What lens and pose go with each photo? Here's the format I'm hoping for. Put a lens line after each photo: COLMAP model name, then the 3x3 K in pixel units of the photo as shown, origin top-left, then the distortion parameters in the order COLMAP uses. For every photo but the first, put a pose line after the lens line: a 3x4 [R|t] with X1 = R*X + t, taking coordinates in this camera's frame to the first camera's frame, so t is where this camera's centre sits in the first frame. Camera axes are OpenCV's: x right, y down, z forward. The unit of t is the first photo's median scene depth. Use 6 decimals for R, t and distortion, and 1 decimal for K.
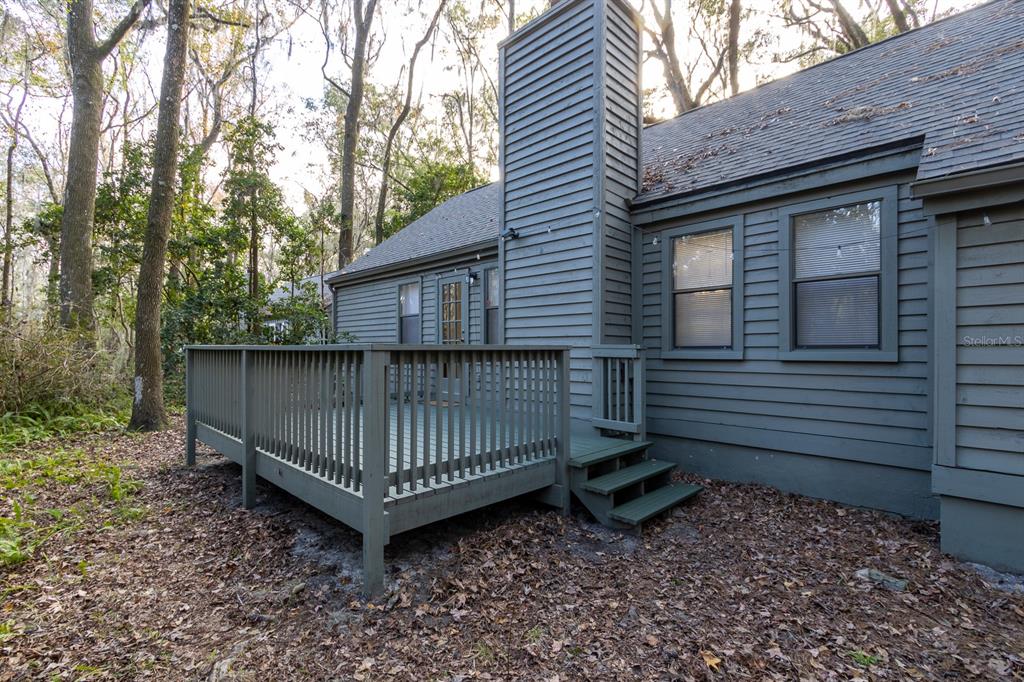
lens RADIAL K [[467.2, 0, 504.5], [0, 467.2, 348.5], [0, 0, 1]] dist [0.002048, -0.000708]
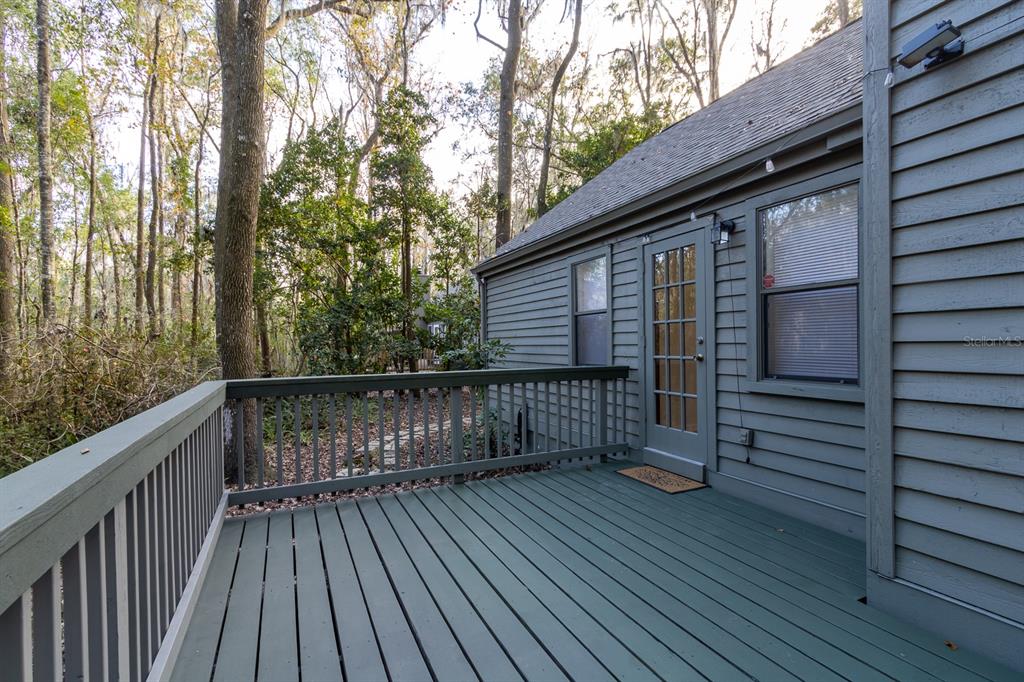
lens RADIAL K [[467.2, 0, 505.3], [0, 467.2, 346.1], [0, 0, 1]] dist [0.002048, -0.000708]
pose [[0.941044, -0.010006, -0.338137, -0.057671], [0.011755, 0.999926, 0.003125, -0.017140], [0.338081, -0.006916, 0.941092, 0.221294]]
